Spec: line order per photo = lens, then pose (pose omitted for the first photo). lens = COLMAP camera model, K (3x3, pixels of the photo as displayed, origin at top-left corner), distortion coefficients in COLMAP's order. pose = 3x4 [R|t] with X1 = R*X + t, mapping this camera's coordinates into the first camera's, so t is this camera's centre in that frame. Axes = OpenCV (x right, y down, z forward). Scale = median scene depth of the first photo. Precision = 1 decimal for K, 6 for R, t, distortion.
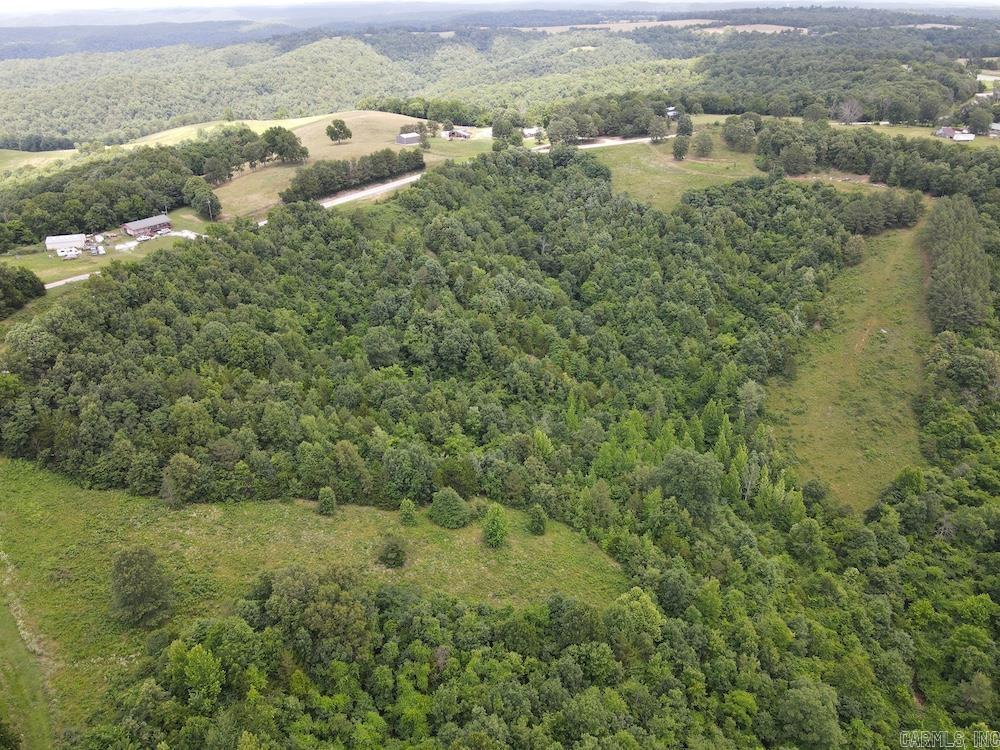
lens RADIAL K [[735.8, 0, 501.0], [0, 735.8, 380.7], [0, 0, 1]] dist [0.003749, 0.017289]
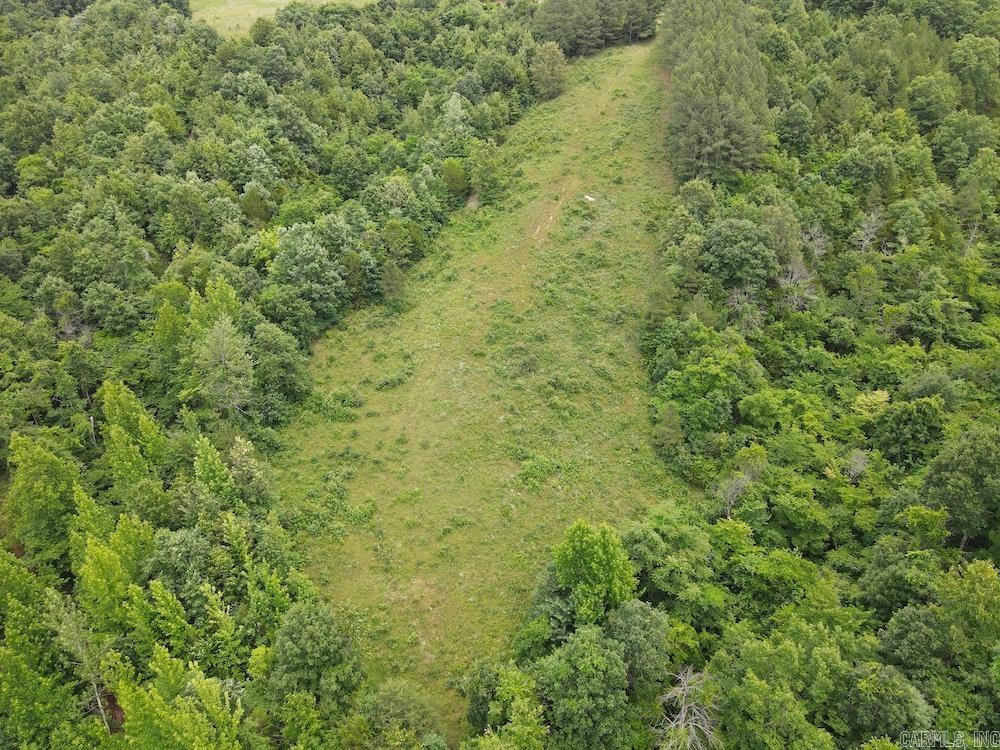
lens RADIAL K [[735.8, 0, 502.8], [0, 735.8, 380.1], [0, 0, 1]] dist [0.003749, 0.017289]
pose [[0.972128, -0.119906, 0.201468, 0.343018], [0.111471, 0.992367, 0.052747, 0.023102], [-0.206255, -0.028819, 0.978074, 0.512309]]
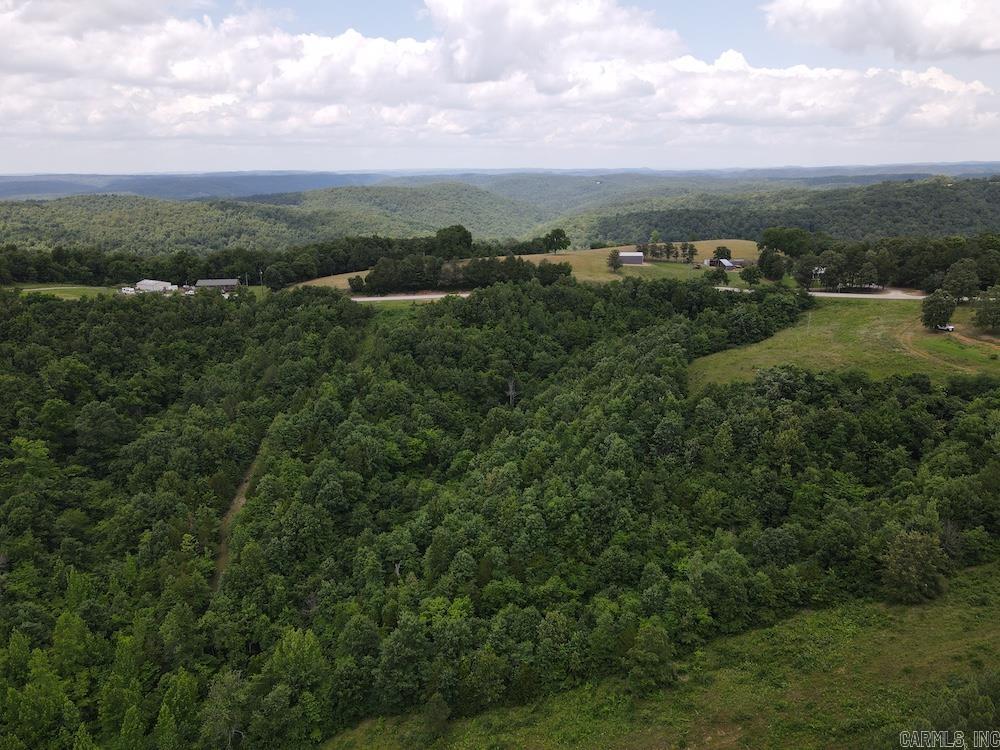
lens RADIAL K [[735.8, 0, 499.8], [0, 735.8, 379.4], [0, 0, 1]] dist [0.003749, 0.017289]
pose [[0.650611, 0.215113, -0.728307, 0.674262], [-0.347342, 0.937140, -0.033494, -0.203696], [0.675321, 0.274764, 0.684432, 0.622114]]
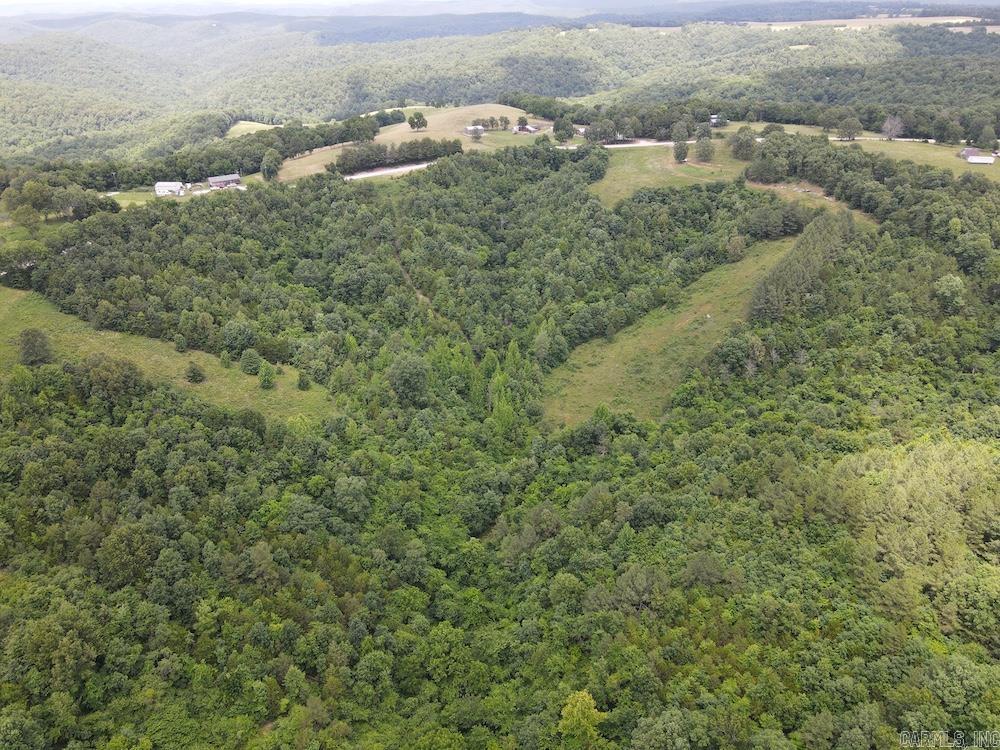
lens RADIAL K [[735.8, 0, 500.6], [0, 735.8, 380.1], [0, 0, 1]] dist [0.003749, 0.017289]
pose [[0.938704, 0.159522, -0.305593, 0.581008], [-0.155741, 0.987109, 0.036882, 0.042148], [0.307537, 0.012972, 0.951448, -0.221619]]
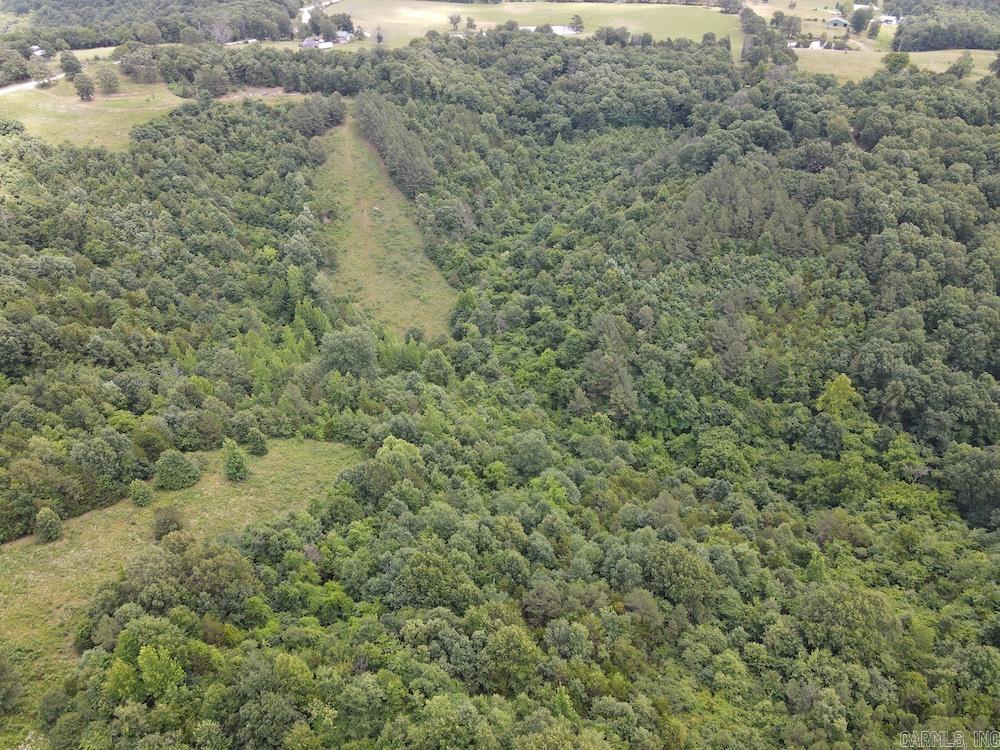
lens RADIAL K [[735.8, 0, 496.7], [0, 735.8, 377.2], [0, 0, 1]] dist [0.003749, 0.017289]
pose [[0.662999, -0.393476, 0.636874, -0.222182], [0.345435, 0.915545, 0.206041, 0.005675], [-0.664159, 0.083394, 0.742926, 0.001040]]
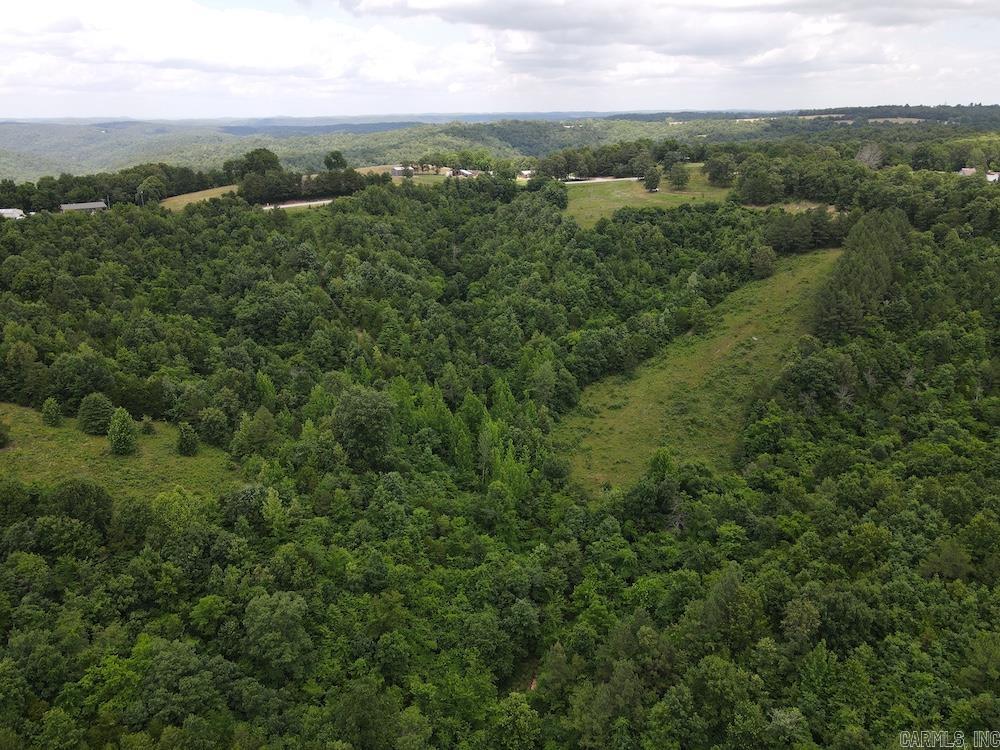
lens RADIAL K [[735.8, 0, 501.8], [0, 735.8, 382.2], [0, 0, 1]] dist [0.003749, 0.017289]
pose [[0.976532, 0.077374, -0.200992, 0.402308], [-0.101844, 0.988201, -0.114395, 0.116275], [0.189770, 0.132180, 0.972890, 0.088919]]
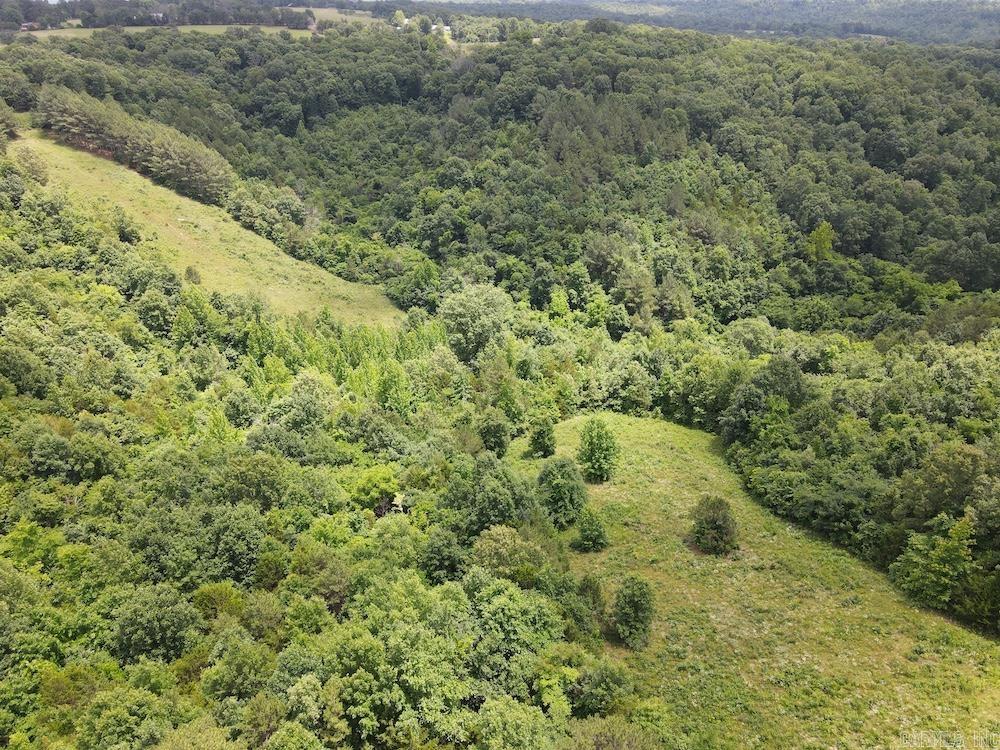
lens RADIAL K [[735.8, 0, 494.0], [0, 735.8, 381.1], [0, 0, 1]] dist [0.003749, 0.017289]
pose [[0.014810, -0.464751, 0.885318, -0.337224], [0.472124, 0.783748, 0.403533, -0.094179], [-0.881408, 0.412003, 0.231028, 0.547434]]
